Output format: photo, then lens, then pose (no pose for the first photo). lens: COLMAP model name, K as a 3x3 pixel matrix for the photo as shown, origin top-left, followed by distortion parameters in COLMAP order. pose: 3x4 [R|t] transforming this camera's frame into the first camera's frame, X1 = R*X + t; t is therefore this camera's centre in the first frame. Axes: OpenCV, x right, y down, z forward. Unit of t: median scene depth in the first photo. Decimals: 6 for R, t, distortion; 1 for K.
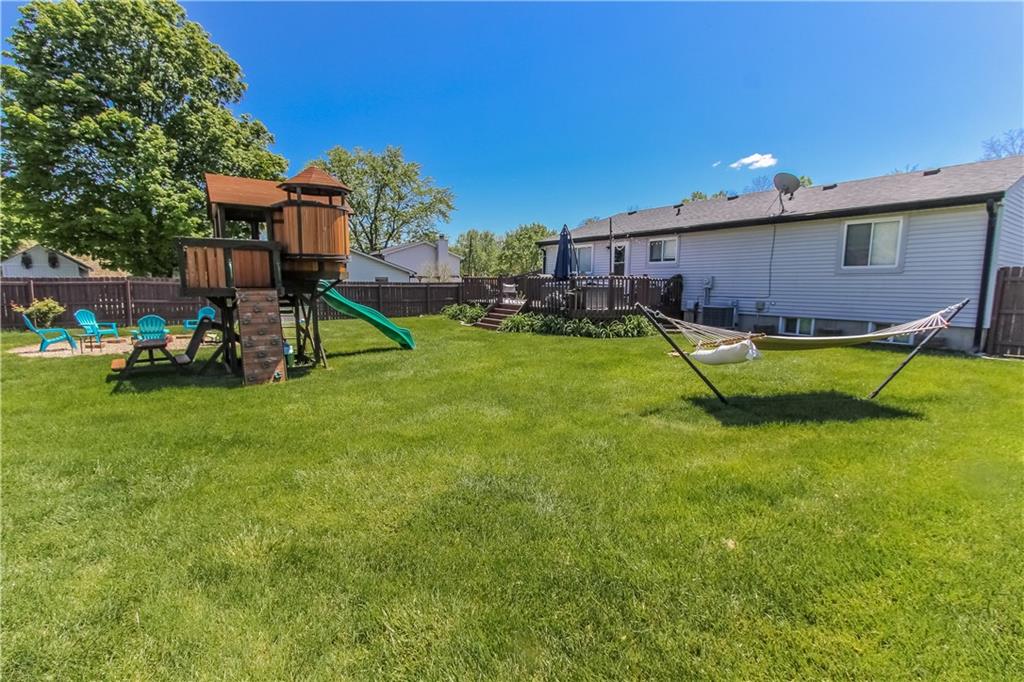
lens RADIAL K [[466.2, 0, 514.9], [0, 466.2, 340.6], [0, 0, 1]] dist [-0.007266, 0.004853]
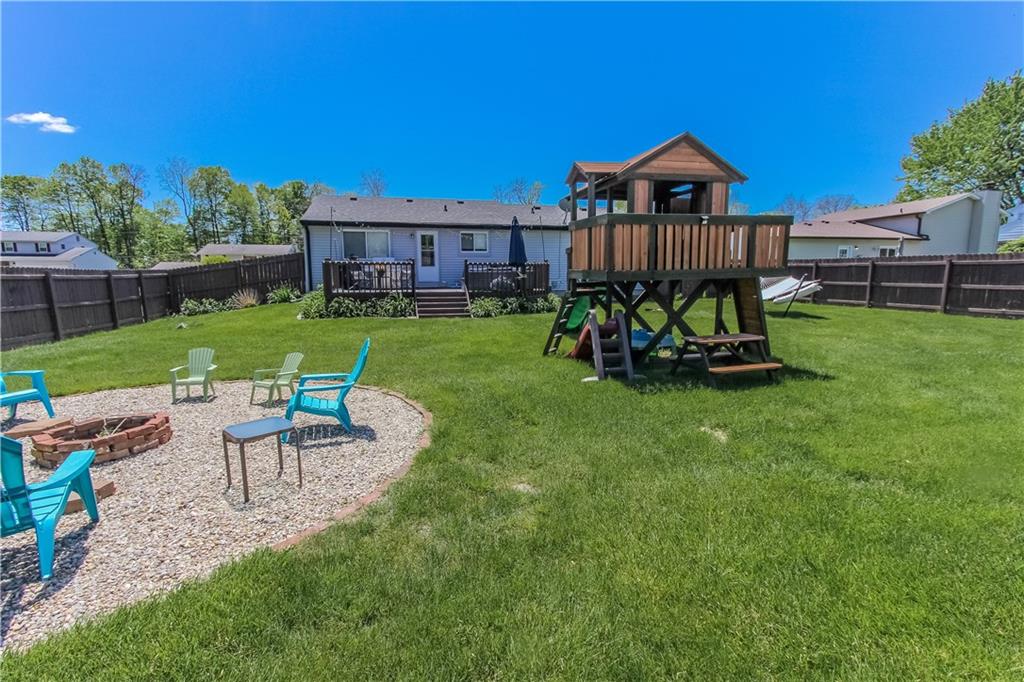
lens RADIAL K [[466.2, 0, 513.4], [0, 466.2, 339.9], [0, 0, 1]] dist [-0.007266, 0.004853]
pose [[0.346991, -0.137293, 0.927765, -0.841032], [0.121088, 0.987506, 0.100846, -0.058704], [-0.930019, 0.077348, 0.359280, 0.538424]]
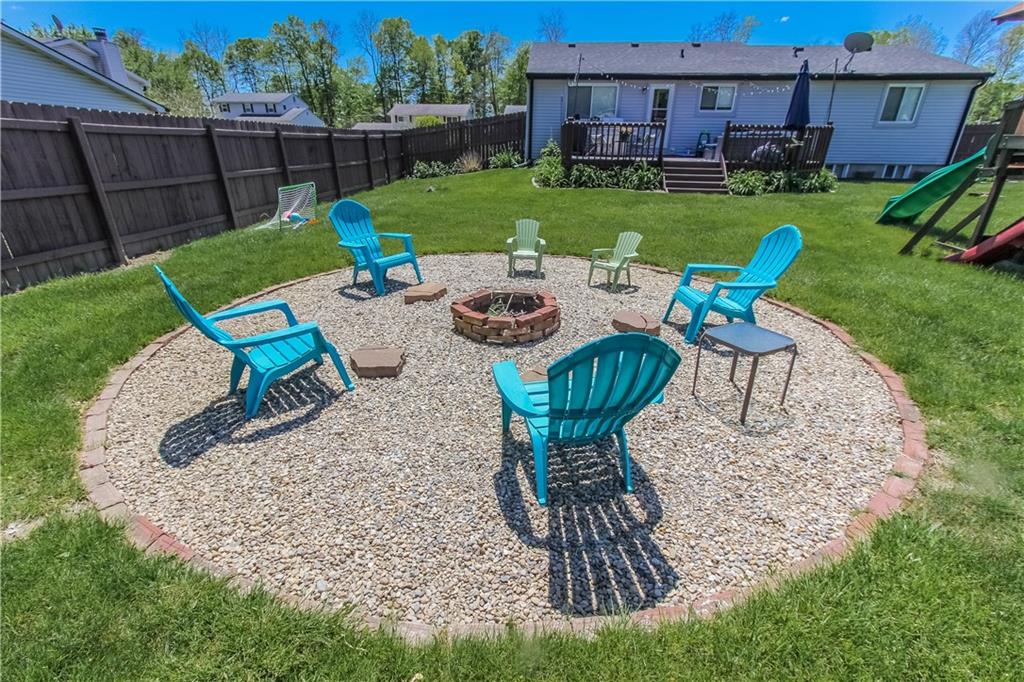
lens RADIAL K [[466.2, 0, 512.7], [0, 466.2, 341.4], [0, 0, 1]] dist [-0.007266, 0.004853]
pose [[0.630647, -0.309499, 0.711684, -0.874082], [0.088711, 0.939775, 0.330082, -0.077723], [-0.770983, -0.145031, 0.620122, 0.698565]]
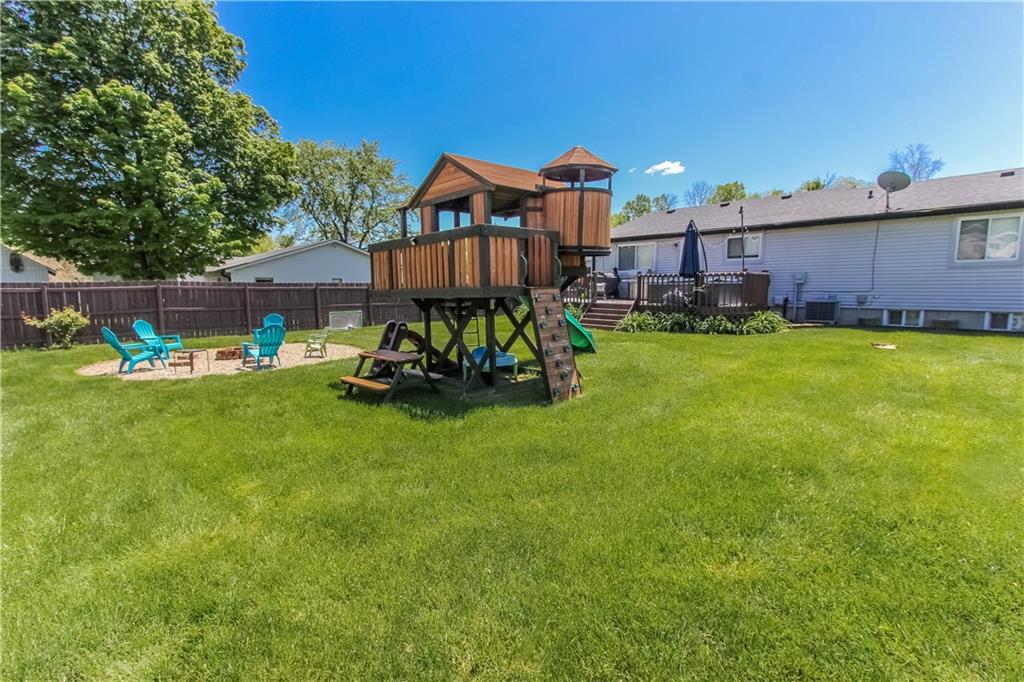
lens RADIAL K [[466.2, 0, 514.6], [0, 466.2, 339.1], [0, 0, 1]] dist [-0.007266, 0.004853]
pose [[0.988633, -0.031708, 0.146968, -0.351670], [0.032654, 0.999459, -0.004023, -0.006947], [-0.146760, 0.008777, 0.989133, 0.080663]]
